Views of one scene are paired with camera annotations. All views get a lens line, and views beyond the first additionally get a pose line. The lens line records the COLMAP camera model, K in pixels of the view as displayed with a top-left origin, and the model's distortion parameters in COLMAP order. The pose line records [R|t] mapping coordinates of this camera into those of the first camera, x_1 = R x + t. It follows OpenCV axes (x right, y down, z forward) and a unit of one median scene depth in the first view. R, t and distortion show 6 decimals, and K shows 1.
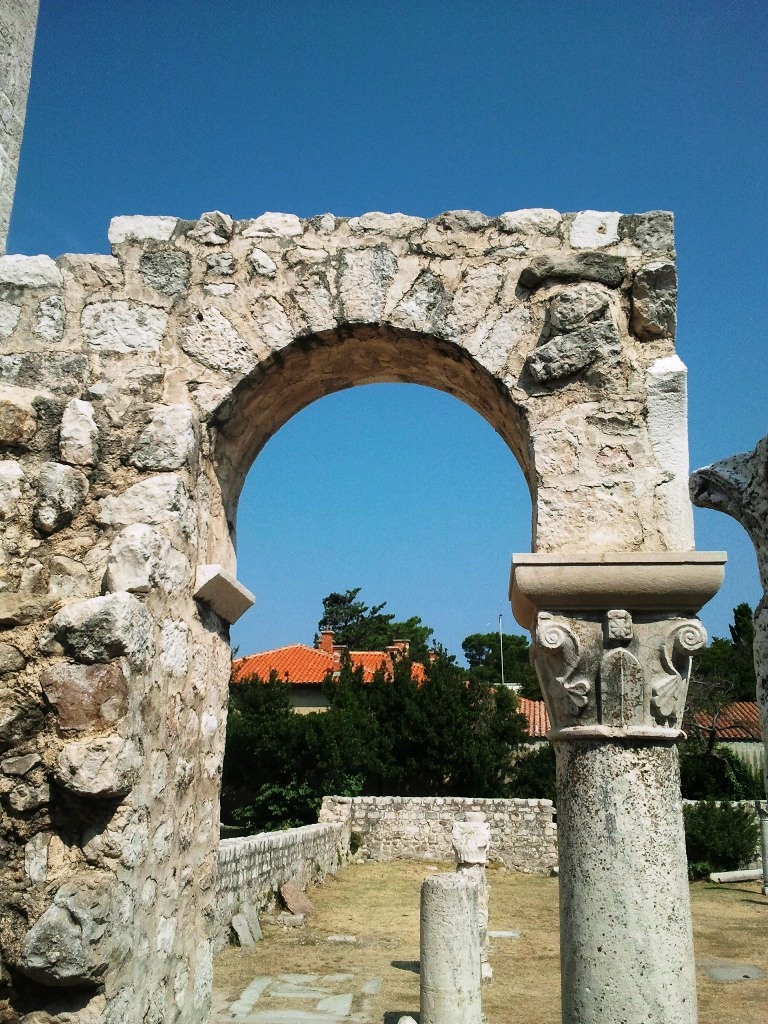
lens RADIAL K [[999.8, 0, 379.4], [0, 999.8, 481.1], [0, 0, 1]] dist [0.104324, -0.196605]
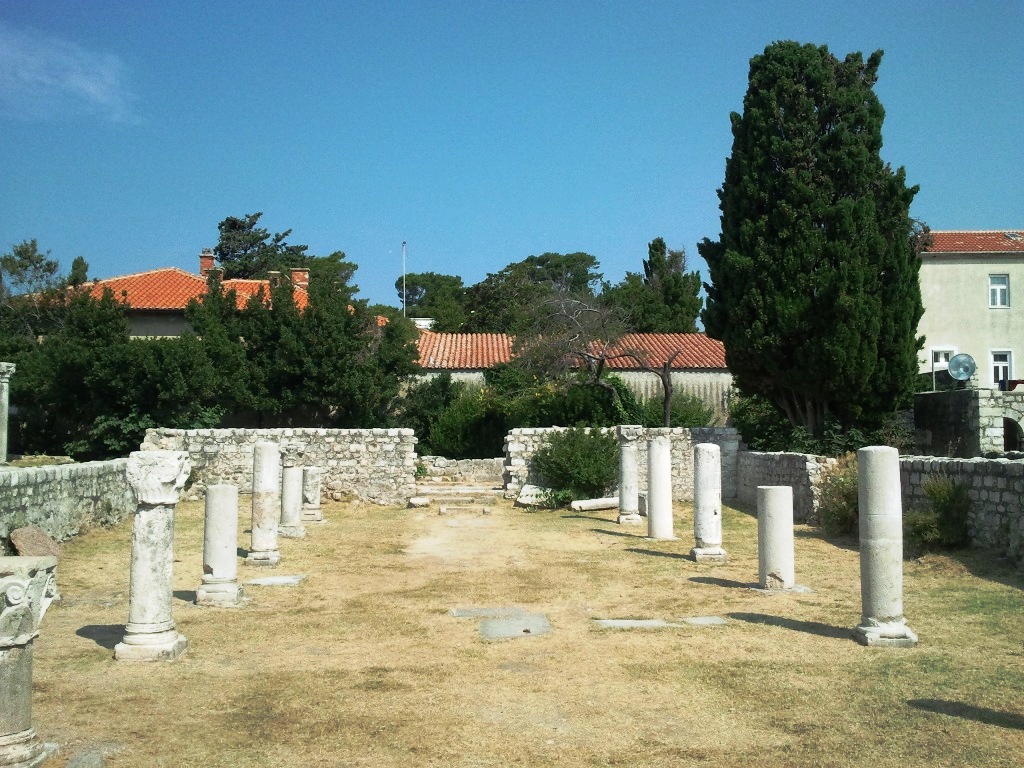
lens RADIAL K [[999.8, 0, 512.0], [0, 999.8, 384.0], [0, 0, 1]] dist [0.104324, -0.196605]
pose [[0.984595, 0.000739, 0.174851, 0.083916], [-0.044578, 0.968007, 0.246931, 0.042370], [-0.169075, -0.250922, 0.953127, 0.116871]]
